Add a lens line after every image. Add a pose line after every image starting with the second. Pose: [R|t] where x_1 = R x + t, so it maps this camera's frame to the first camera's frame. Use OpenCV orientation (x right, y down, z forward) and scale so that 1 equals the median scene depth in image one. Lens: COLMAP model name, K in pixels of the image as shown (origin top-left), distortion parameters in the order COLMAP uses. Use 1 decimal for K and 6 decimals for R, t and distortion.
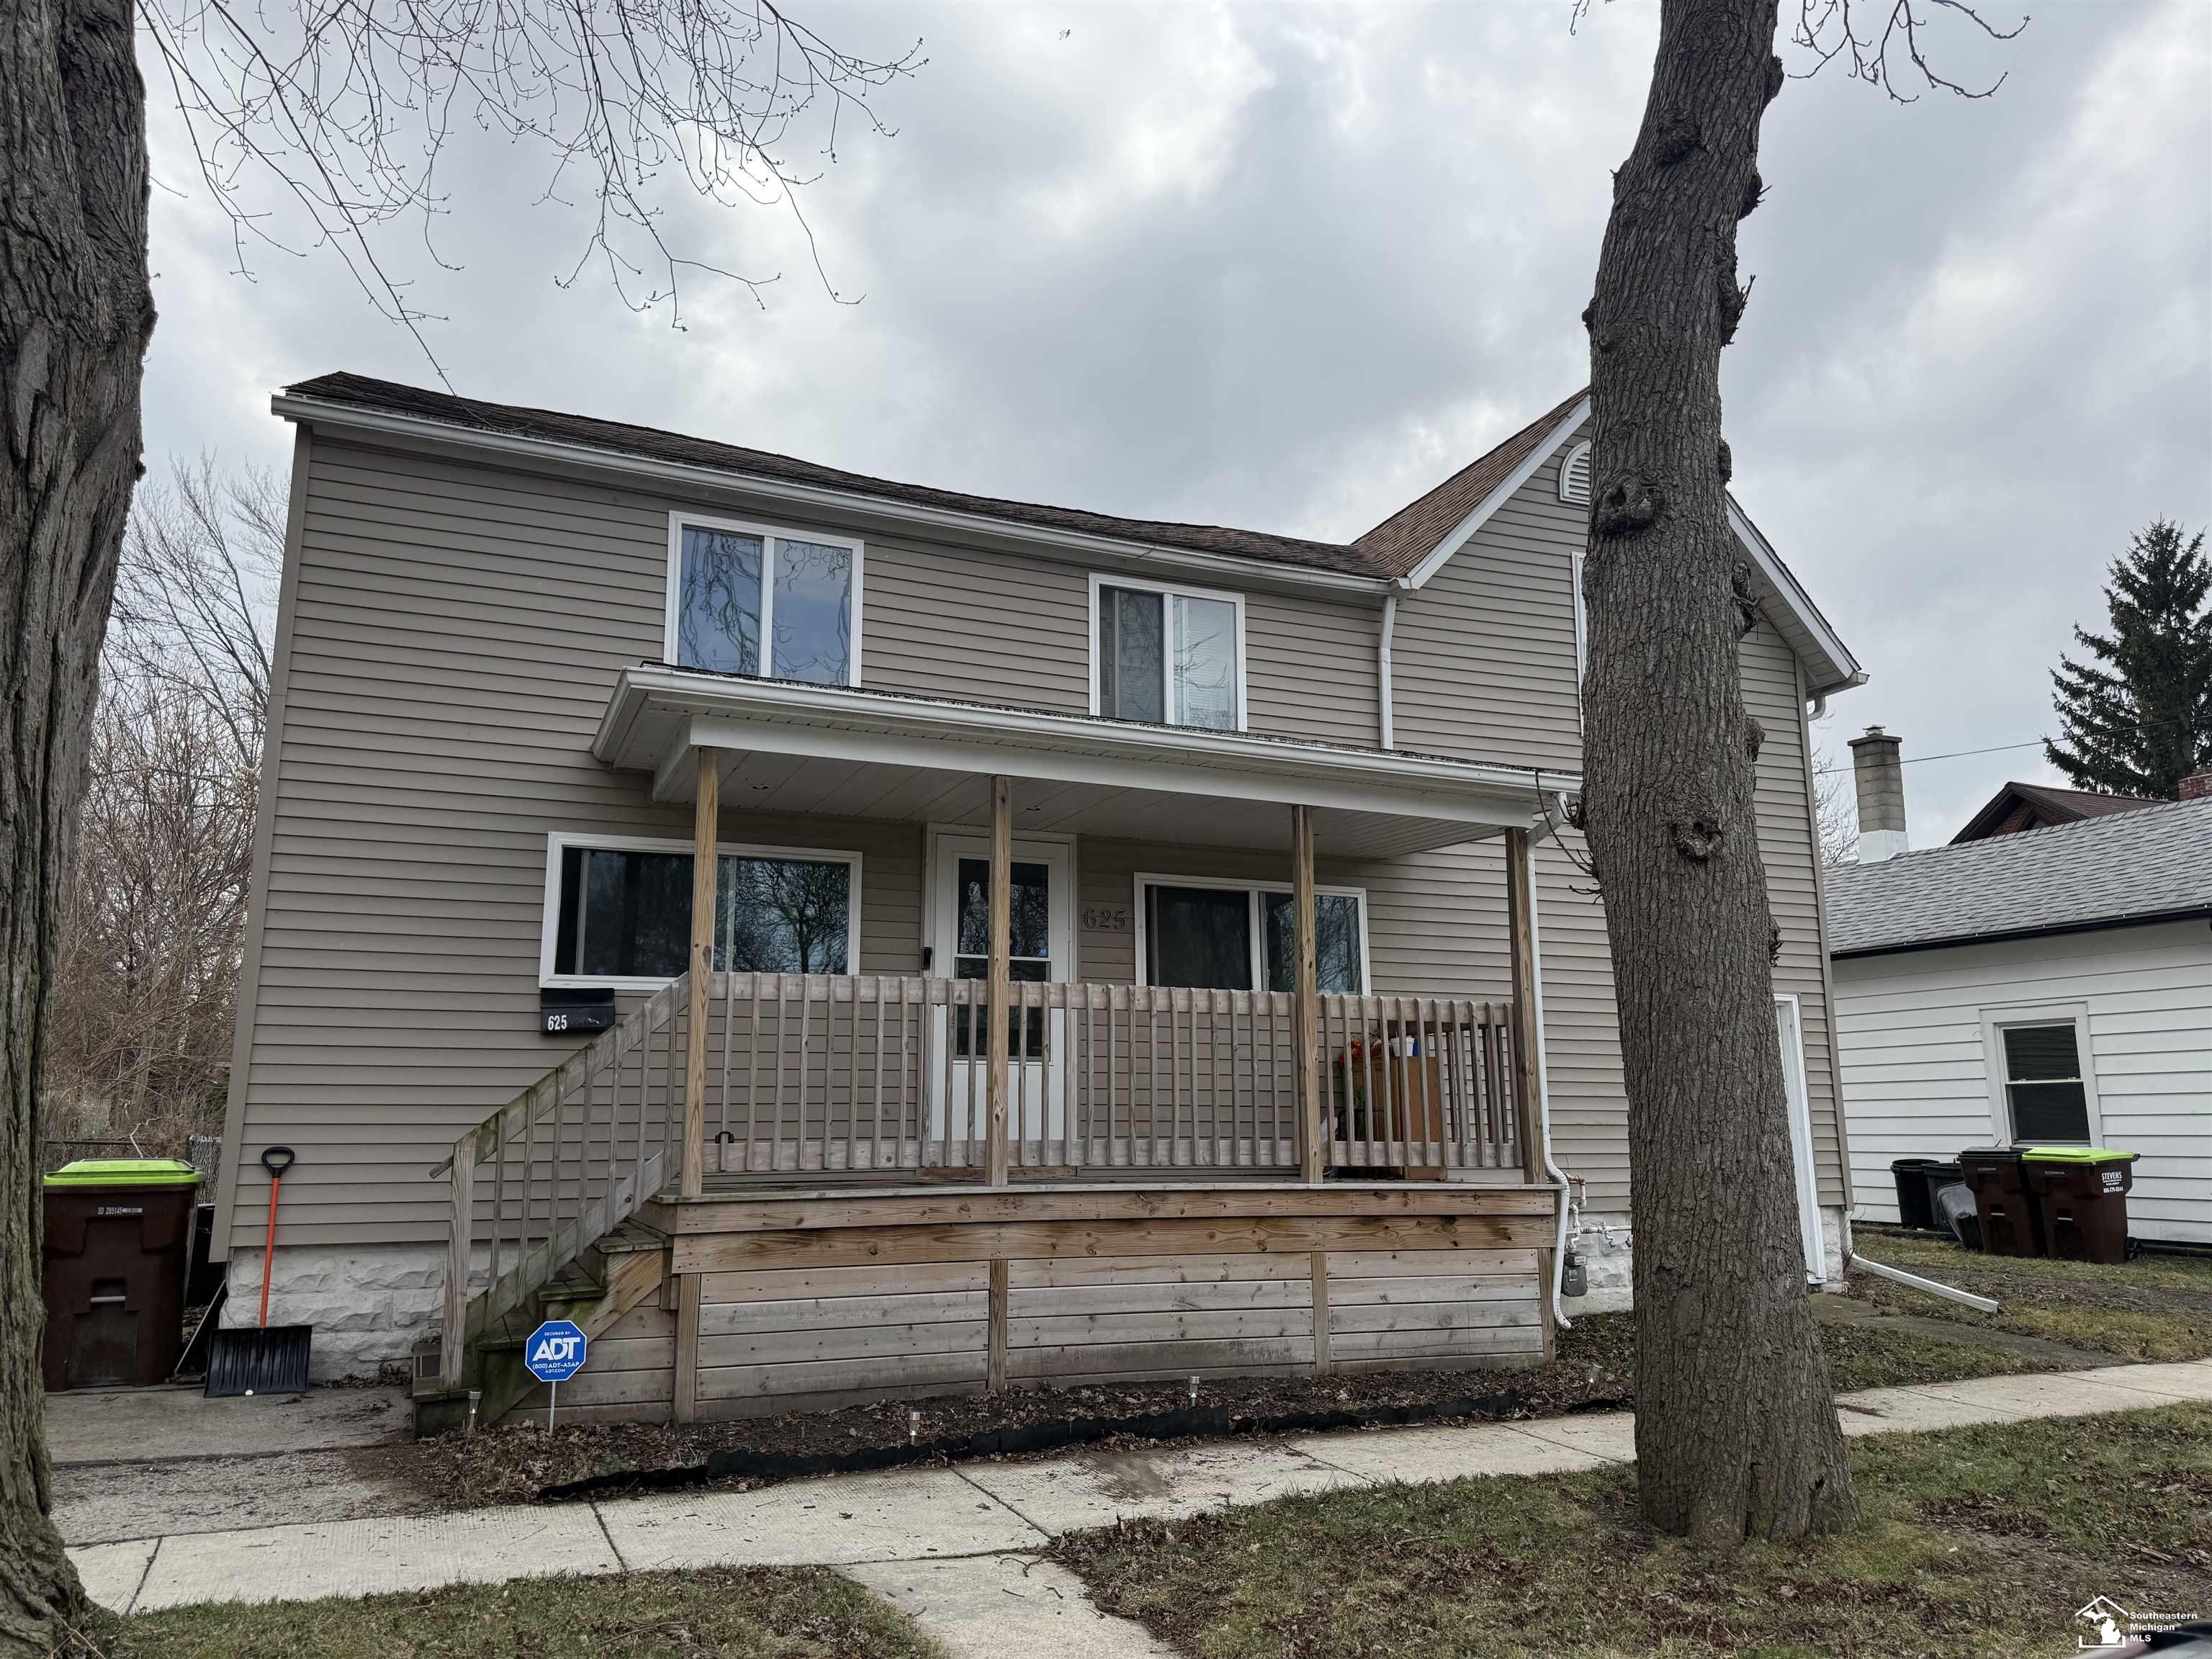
lens RADIAL K [[1552.6, 0, 1088.9], [0, 1552.6, 831.9], [0, 0, 1]] dist [0.038111, -0.009866]
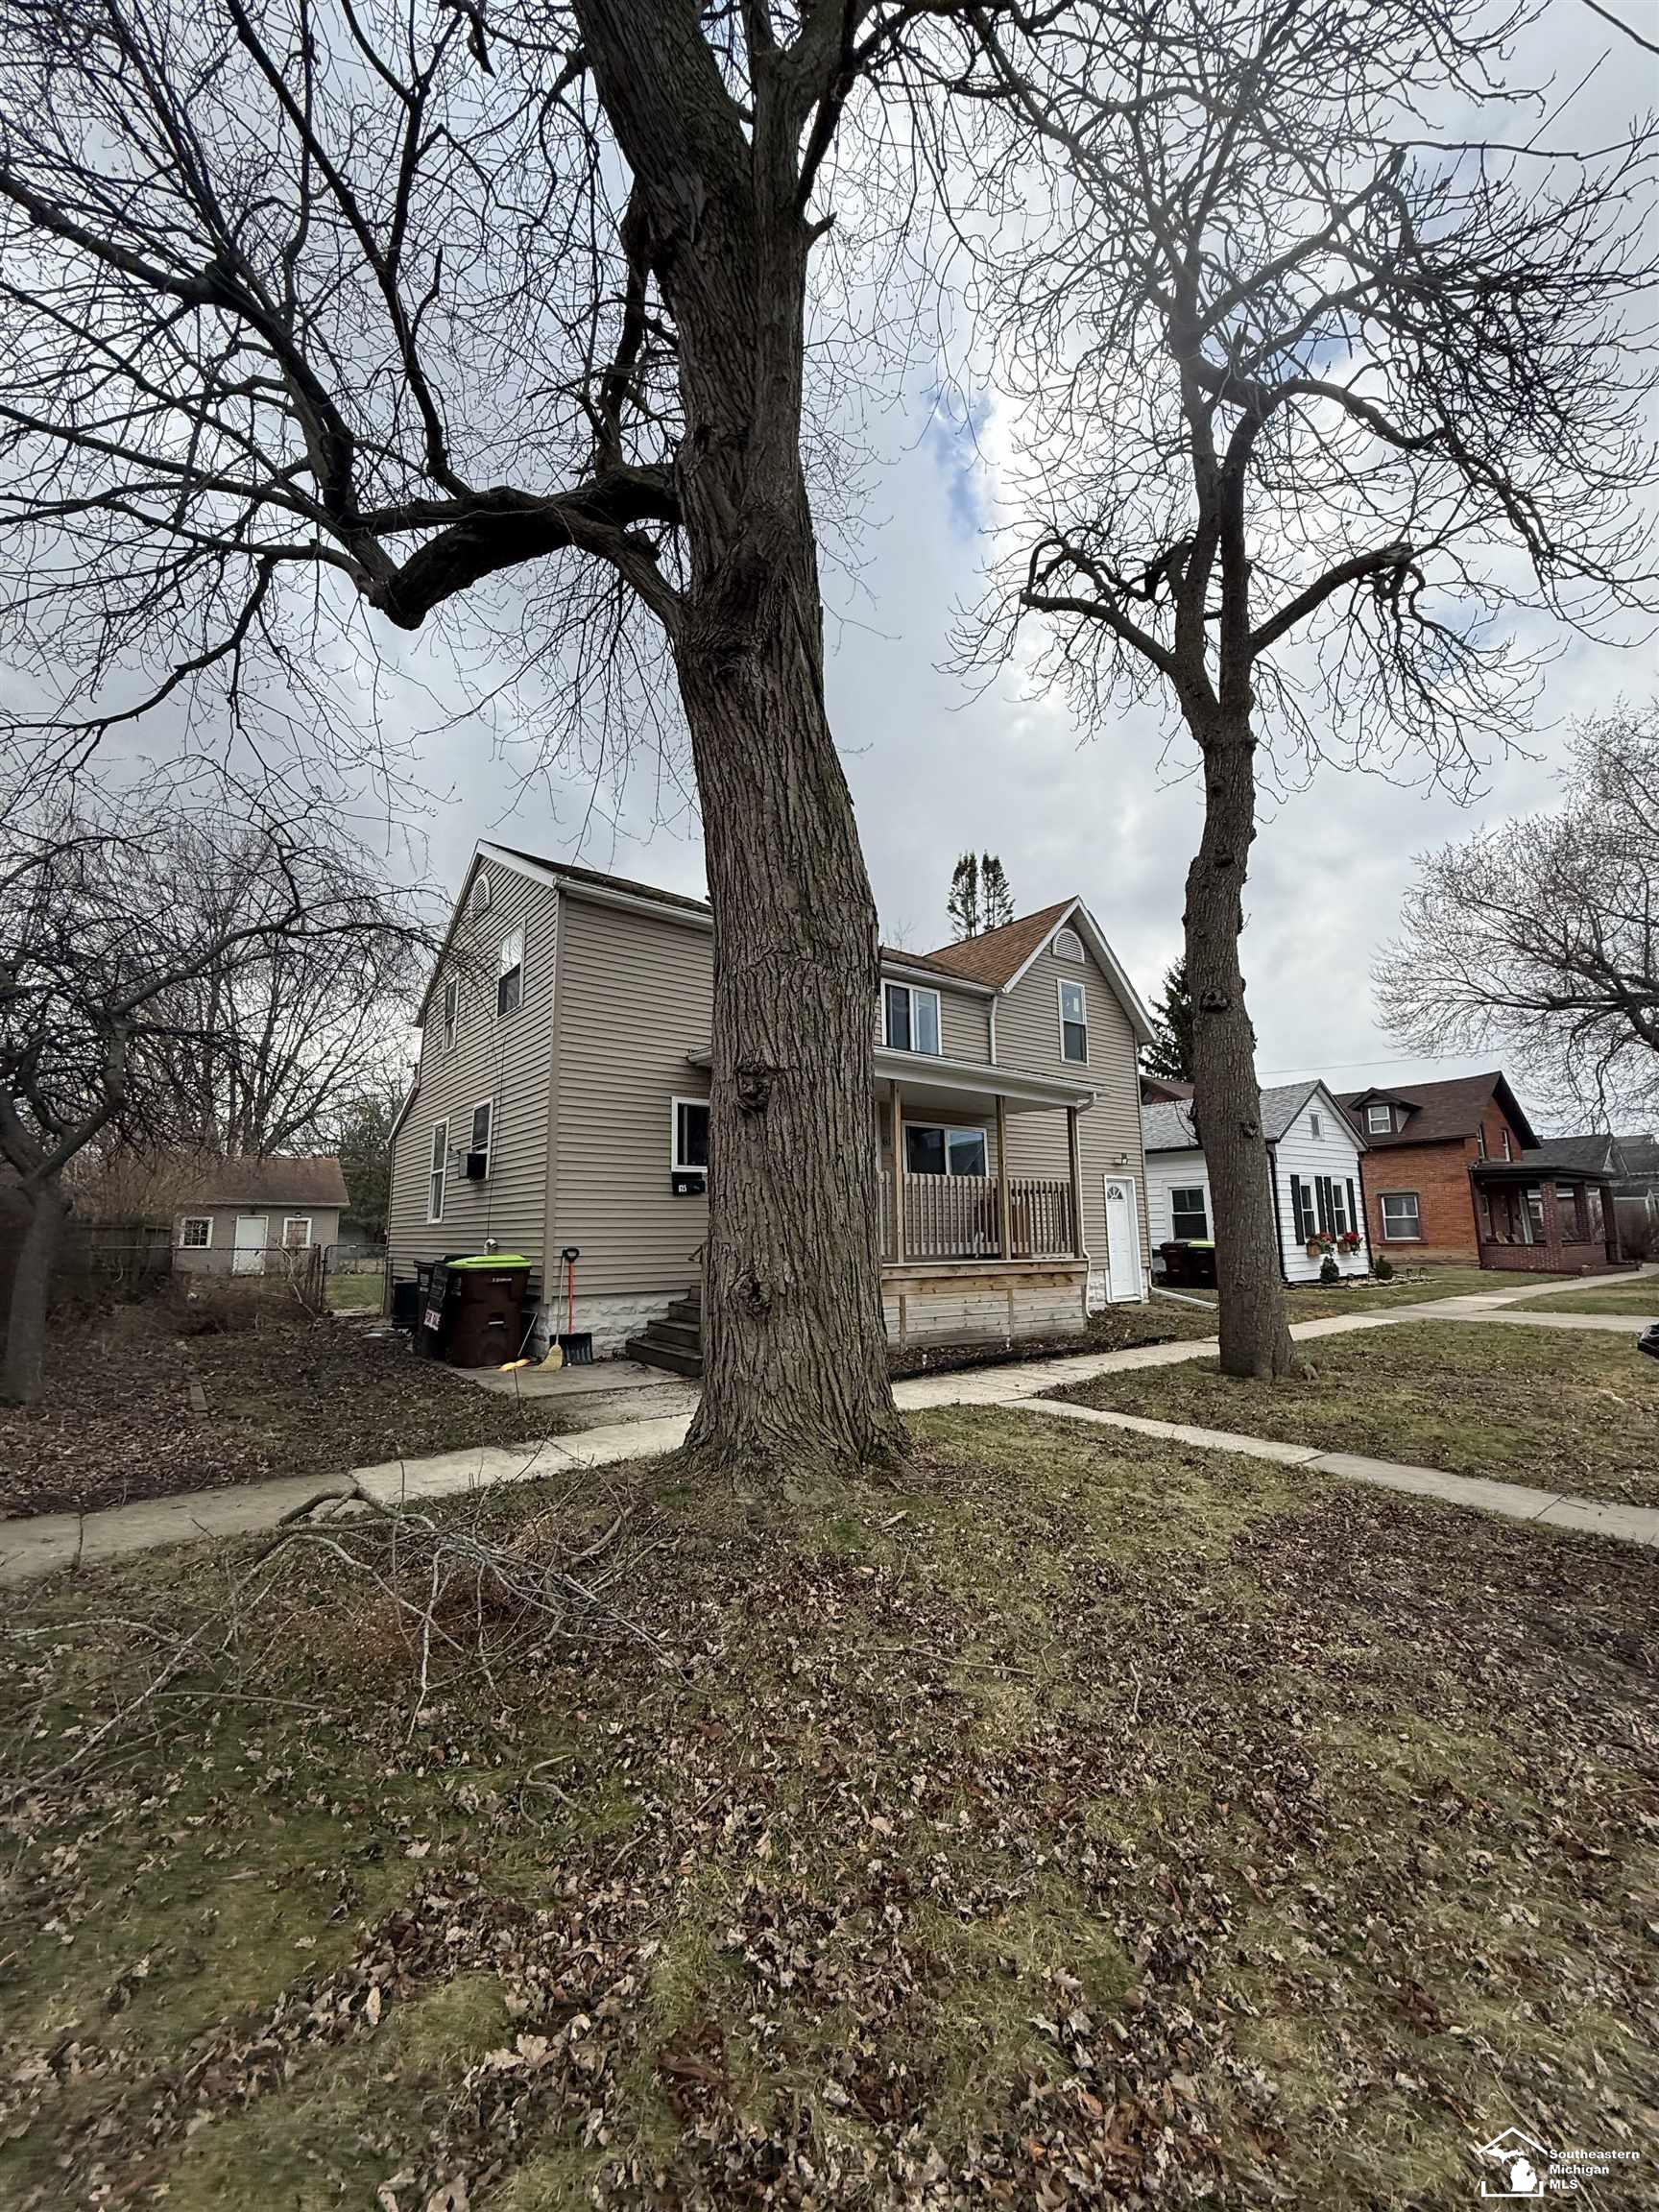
lens RADIAL K [[887.1, 0, 836.3], [0, 887.1, 1093.4], [0, 0, 1]] dist [0.001564, 0.000035]
pose [[0.961978, 0.035343, 0.270829, -0.431634], [-0.042371, 0.998899, 0.020143, -0.034601], [-0.269819, -0.030853, 0.962417, -0.178040]]
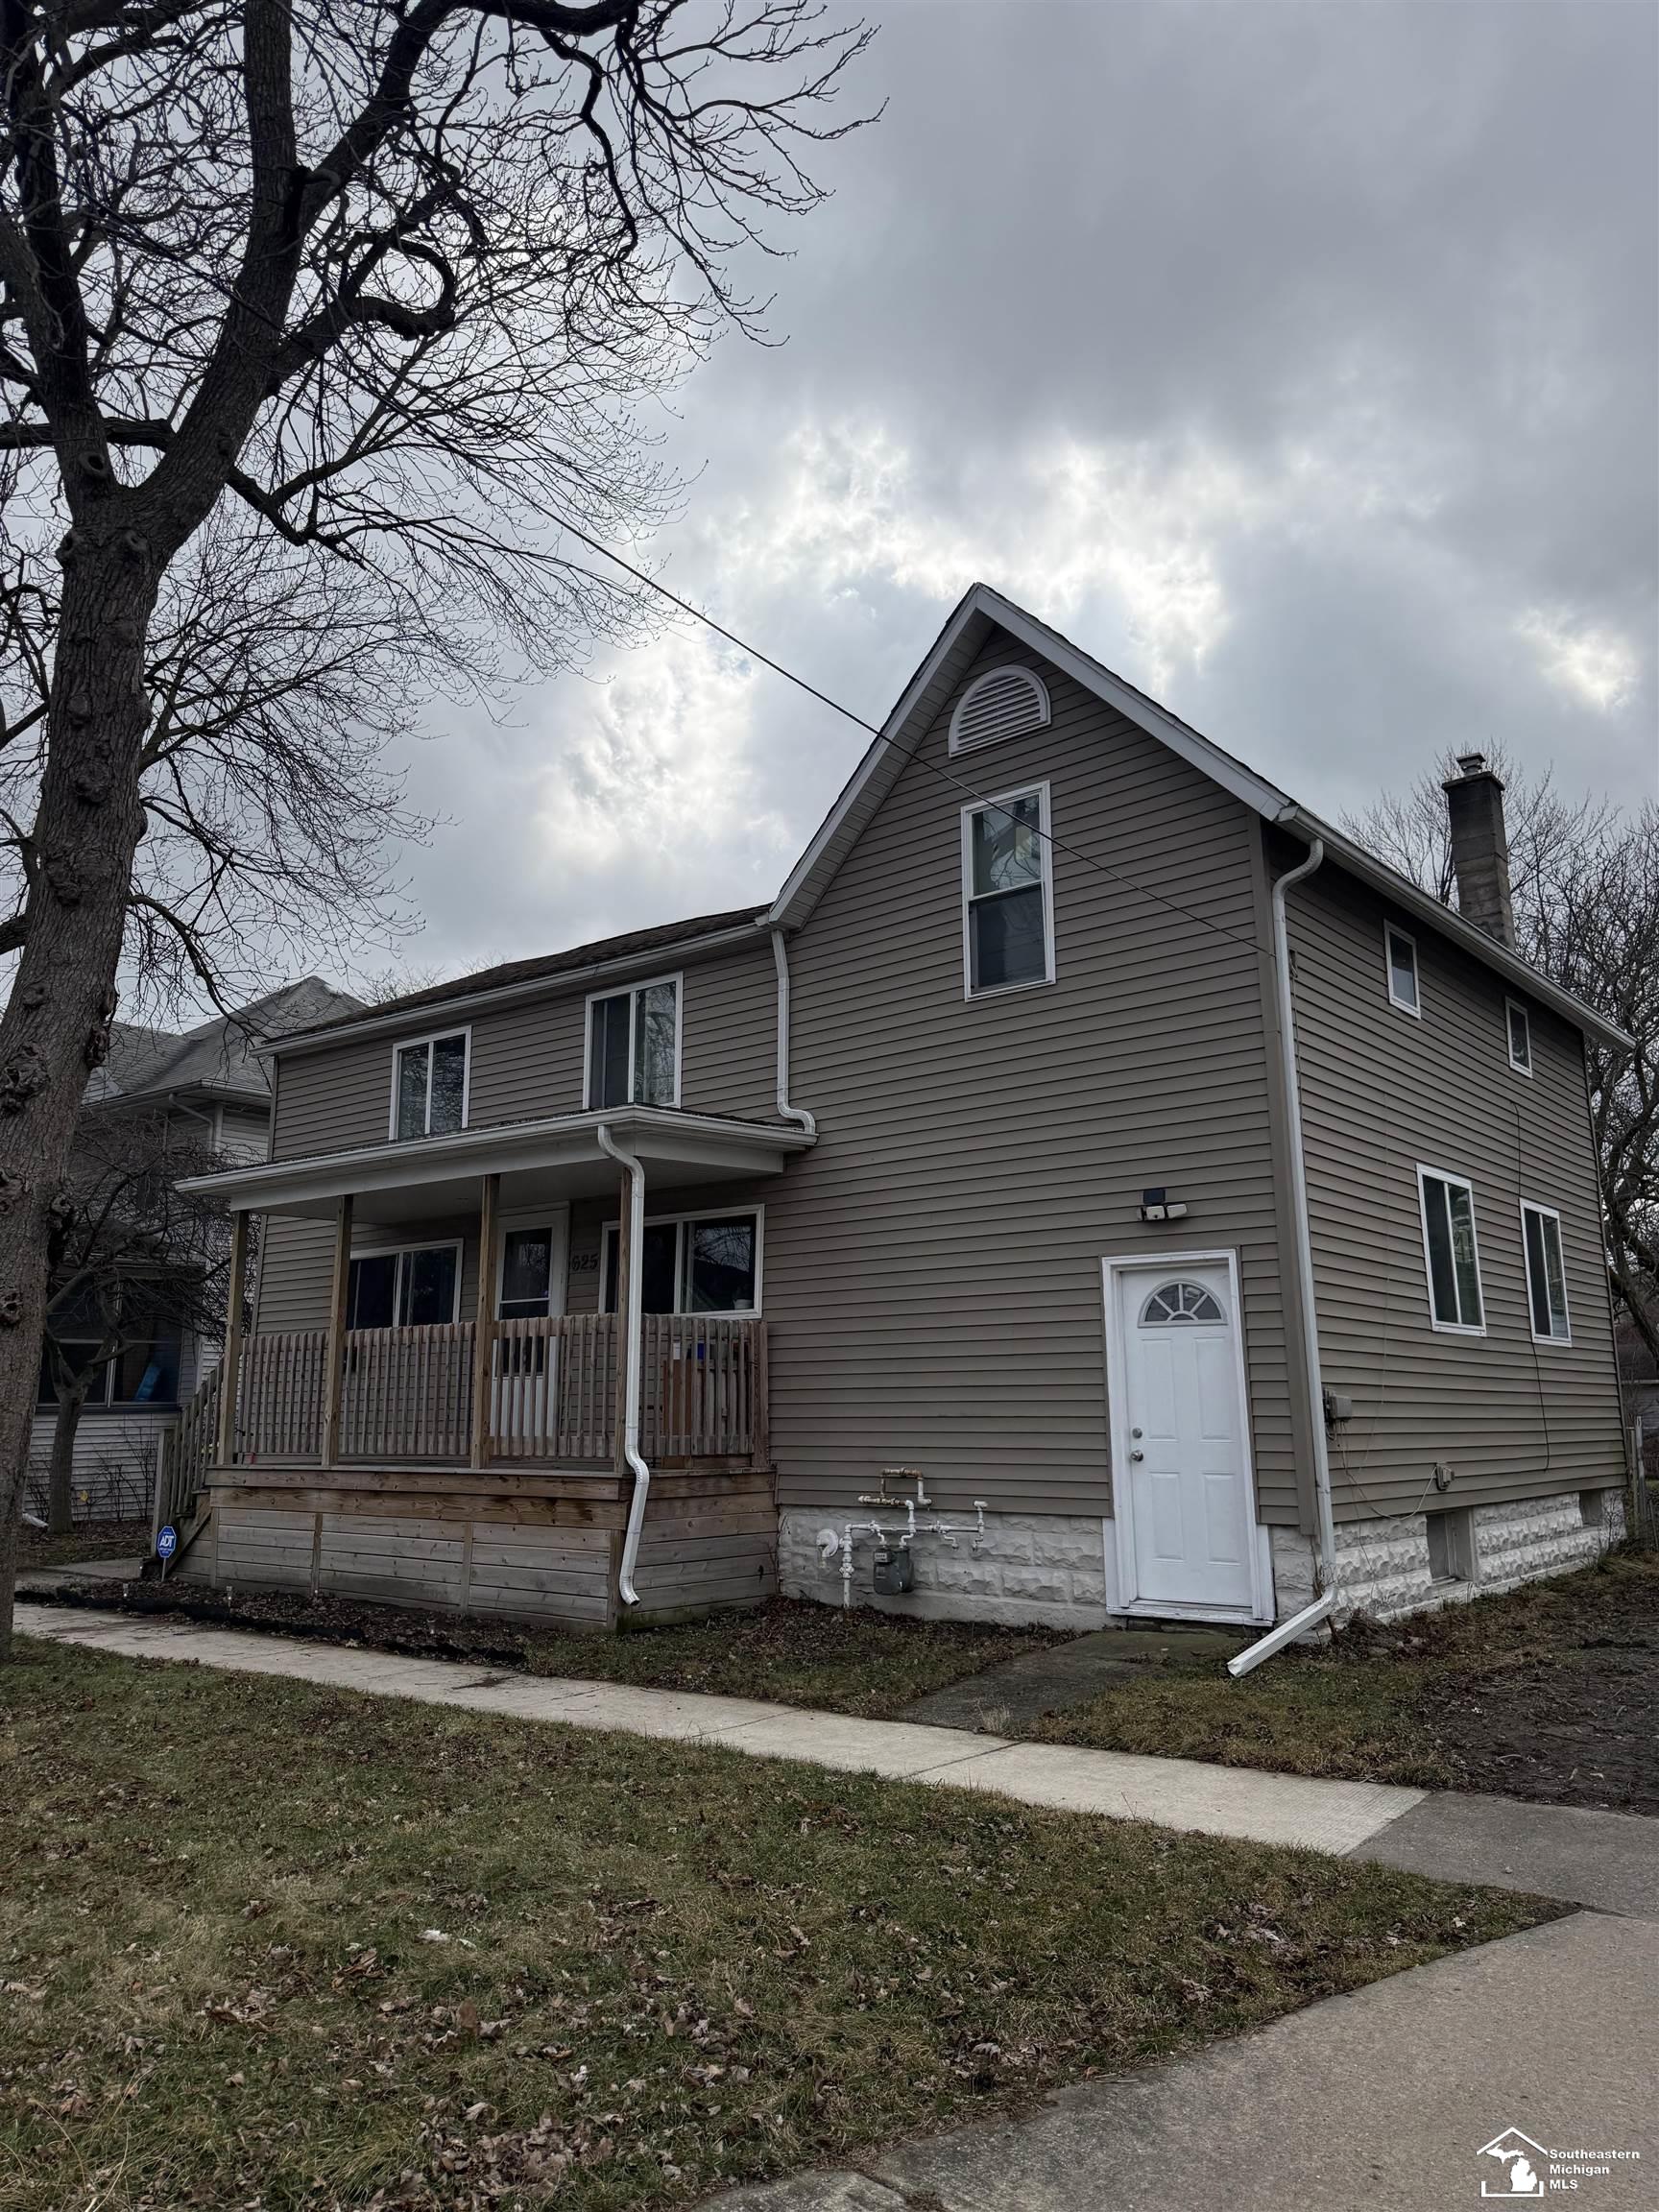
lens RADIAL K [[1552.6, 0, 822.5], [0, 1552.6, 1107.1], [0, 0, 1]] dist [0.038111, -0.009866]
pose [[0.481757, -0.179134, -0.857800, 1.348451], [0.167668, 0.979641, -0.110413, 0.113795], [0.860115, -0.090633, 0.501984, 0.578041]]
